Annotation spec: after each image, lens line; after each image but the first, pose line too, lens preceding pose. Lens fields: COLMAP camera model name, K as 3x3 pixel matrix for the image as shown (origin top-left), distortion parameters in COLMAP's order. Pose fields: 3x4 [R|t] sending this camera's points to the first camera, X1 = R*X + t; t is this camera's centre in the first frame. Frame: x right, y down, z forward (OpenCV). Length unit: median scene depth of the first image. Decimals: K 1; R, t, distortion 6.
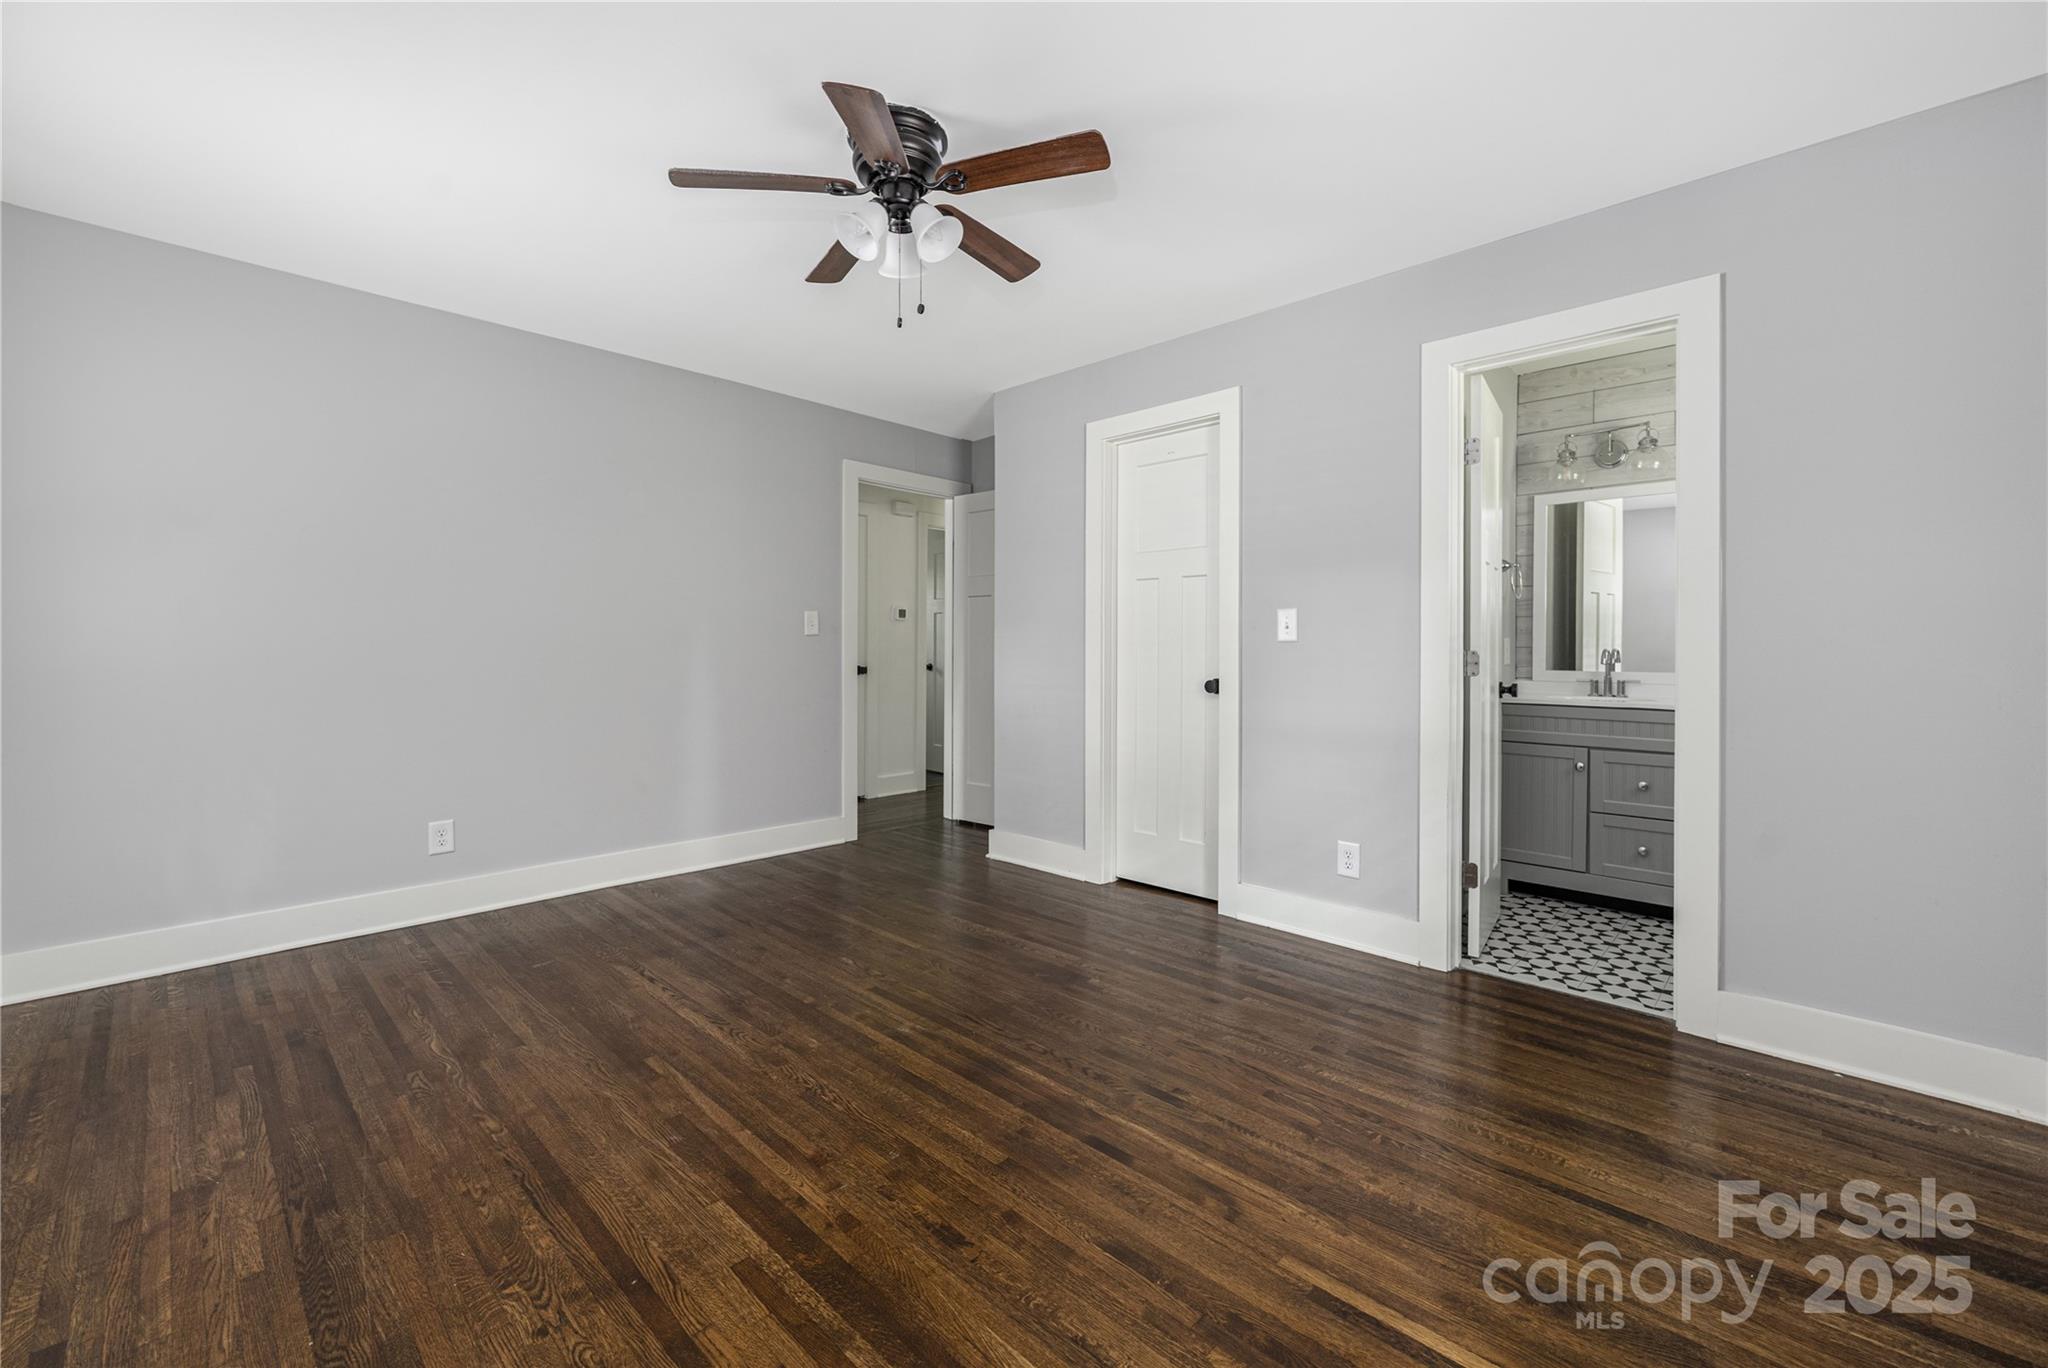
lens RADIAL K [[829.5, 0, 1026.8], [0, 829.5, 669.4], [0, 0, 1]] dist [-0.002351, 0.000009]
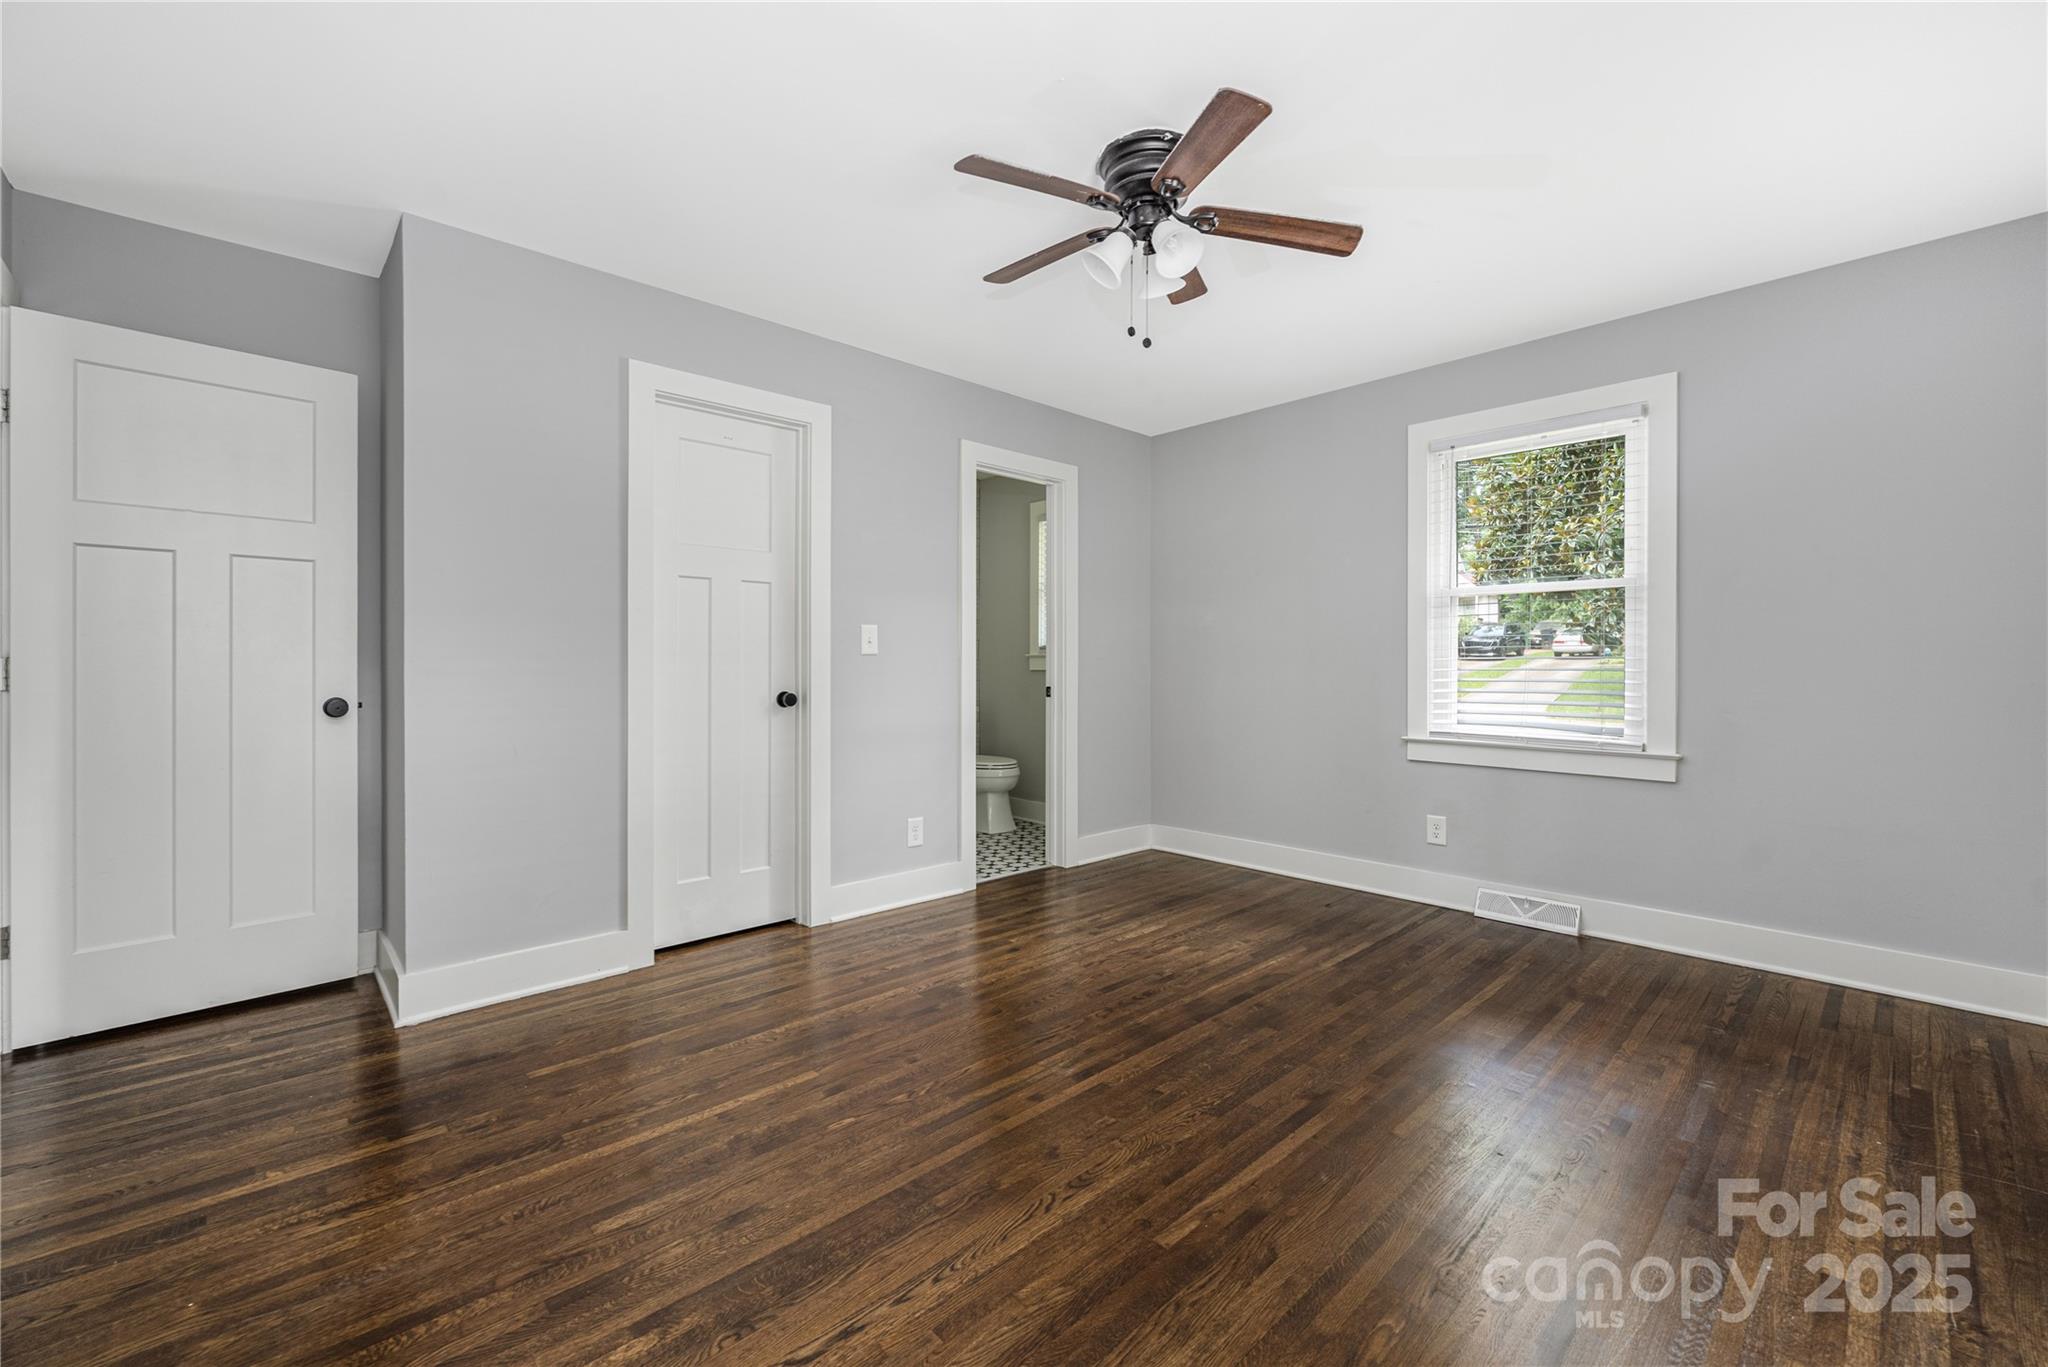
lens RADIAL K [[829.5, 0, 1026.8], [0, 829.5, 668.9], [0, 0, 1]] dist [-0.002351, 0.000009]
pose [[0.050792, -0.009651, 0.998663, -0.844175], [0.015586, 0.999839, 0.008869, -0.021864], [-0.998588, 0.015115, 0.050935, 0.777301]]
